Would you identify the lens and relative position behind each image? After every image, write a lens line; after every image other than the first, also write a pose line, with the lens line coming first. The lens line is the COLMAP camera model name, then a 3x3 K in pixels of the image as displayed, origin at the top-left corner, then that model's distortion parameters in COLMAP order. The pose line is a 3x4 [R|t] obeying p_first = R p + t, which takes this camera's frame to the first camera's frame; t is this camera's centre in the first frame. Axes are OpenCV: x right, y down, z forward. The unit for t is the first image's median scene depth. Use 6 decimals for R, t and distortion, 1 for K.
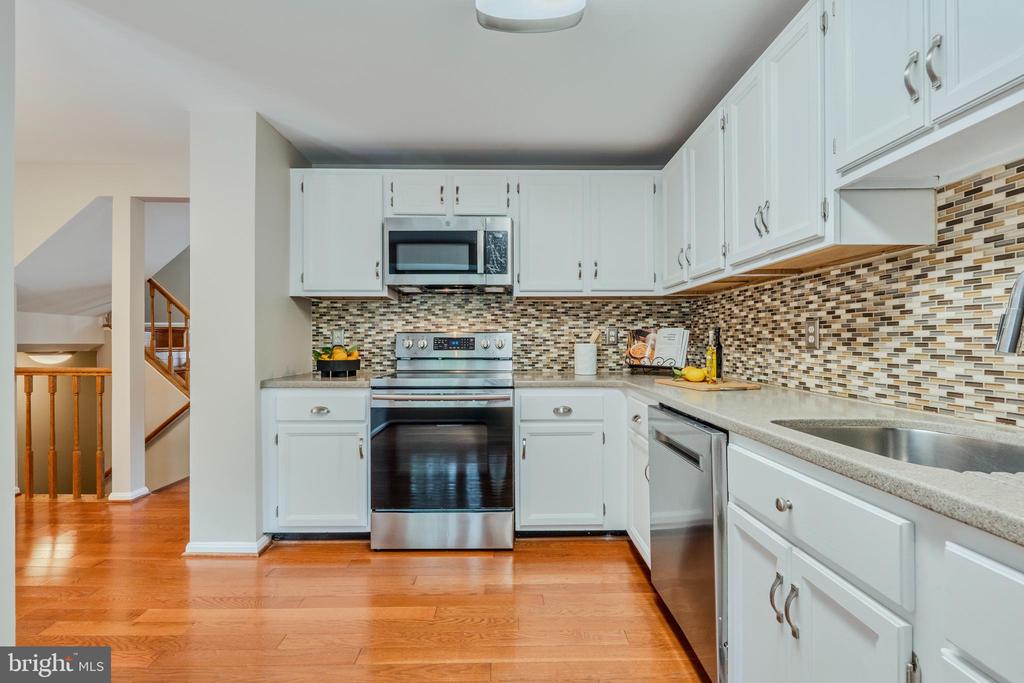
lens RADIAL K [[449.8, 0, 510.2], [0, 449.8, 343.6], [0, 0, 1]] dist [-0.004855, -0.000593]
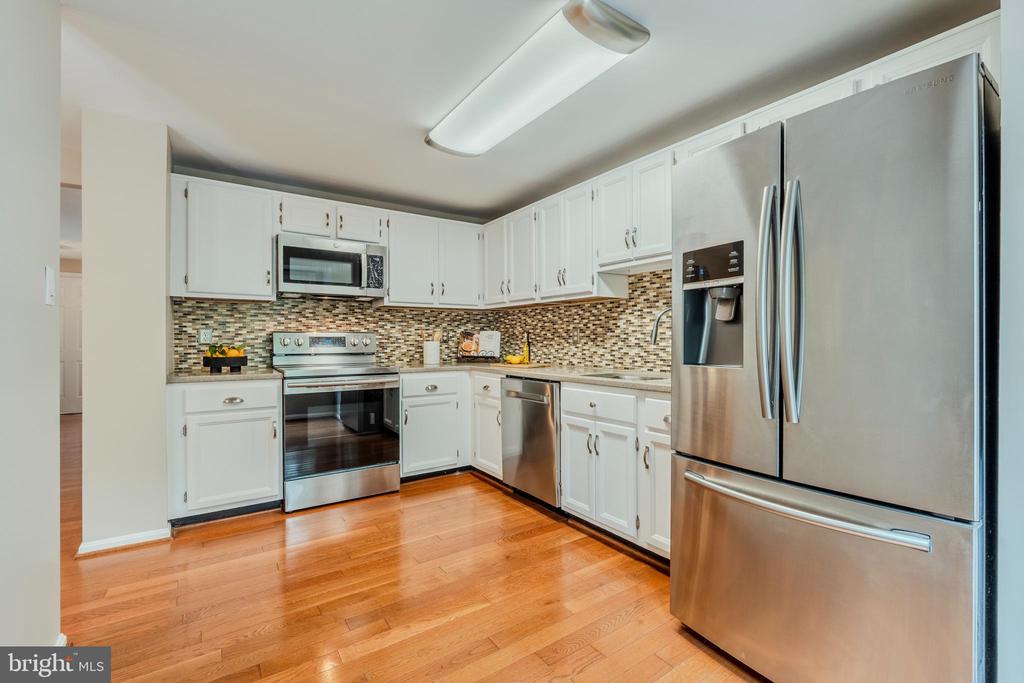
lens RADIAL K [[449.8, 0, 514.3], [0, 449.8, 340.4], [0, 0, 1]] dist [-0.004855, -0.000593]
pose [[0.831909, -0.000653, 0.554912, -0.457369], [0.003190, 0.999988, -0.003605, 0.003111], [-0.554903, 0.004769, 0.831901, -0.338086]]
